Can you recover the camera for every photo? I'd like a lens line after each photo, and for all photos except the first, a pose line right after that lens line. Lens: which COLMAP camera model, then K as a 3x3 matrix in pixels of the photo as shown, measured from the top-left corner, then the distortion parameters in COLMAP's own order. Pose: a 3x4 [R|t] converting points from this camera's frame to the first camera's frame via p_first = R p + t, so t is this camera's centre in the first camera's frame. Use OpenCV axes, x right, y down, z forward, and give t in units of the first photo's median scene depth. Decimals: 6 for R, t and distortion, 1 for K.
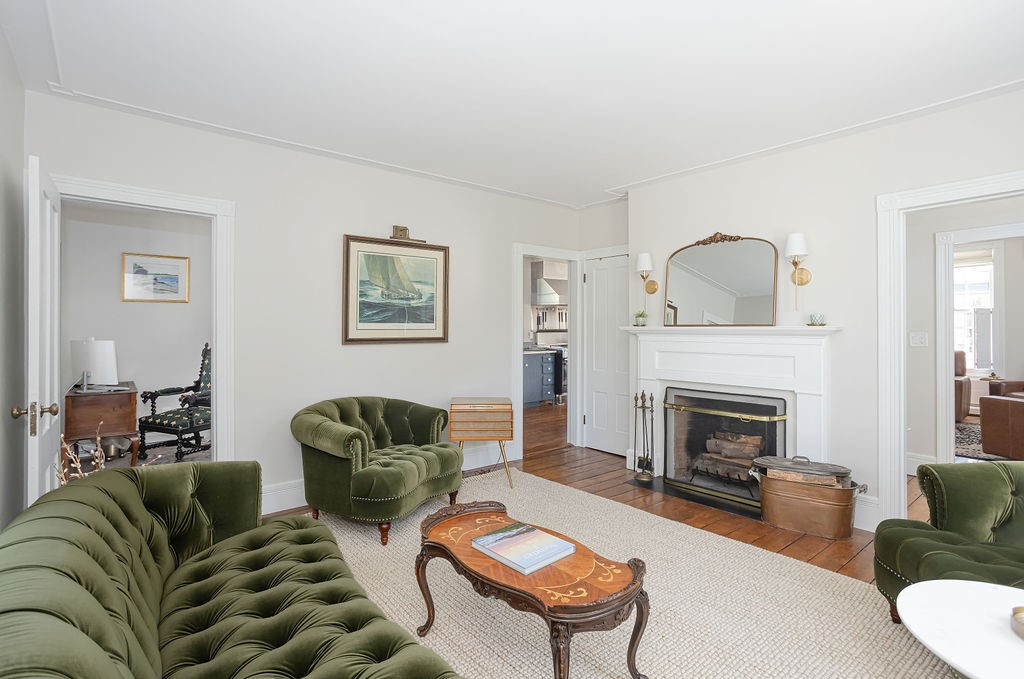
lens RADIAL K [[500.4, 0, 524.9], [0, 500.4, 324.2], [0, 0, 1]] dist [0.001308, 0.001423]
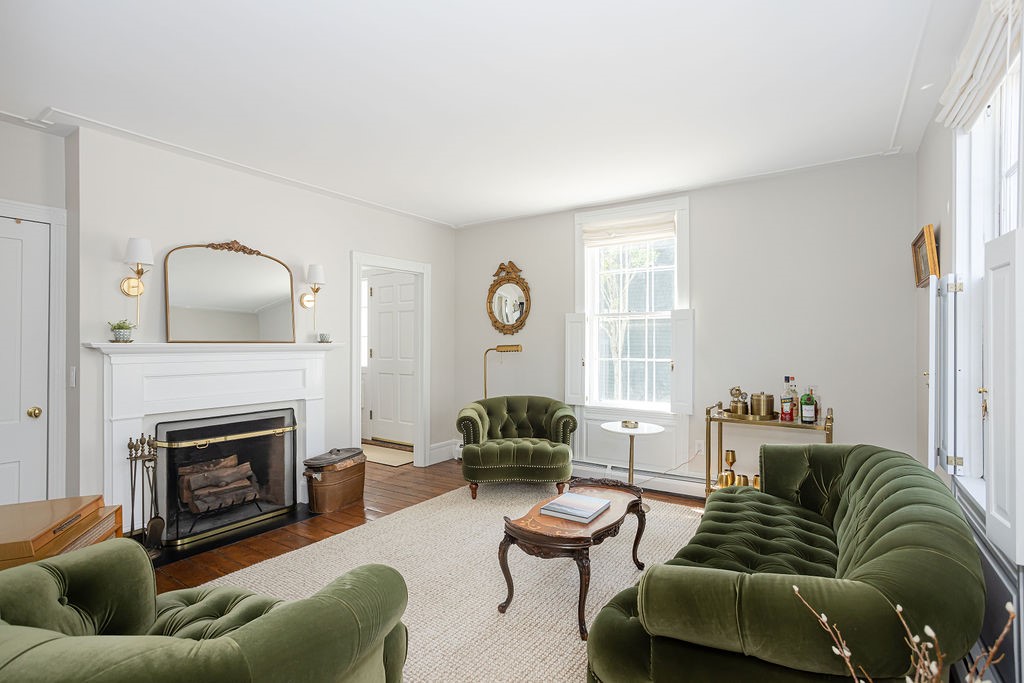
lens RADIAL K [[493.2, 0, 512.0], [0, 493.2, 341.5], [0, 0, 1]] dist [-0.058059, 0.030650]
pose [[-0.253798, 0.004096, 0.967248, -0.693525], [-0.004384, 0.999976, -0.005385, 0.004900], [-0.967247, -0.005607, -0.253774, 0.844430]]
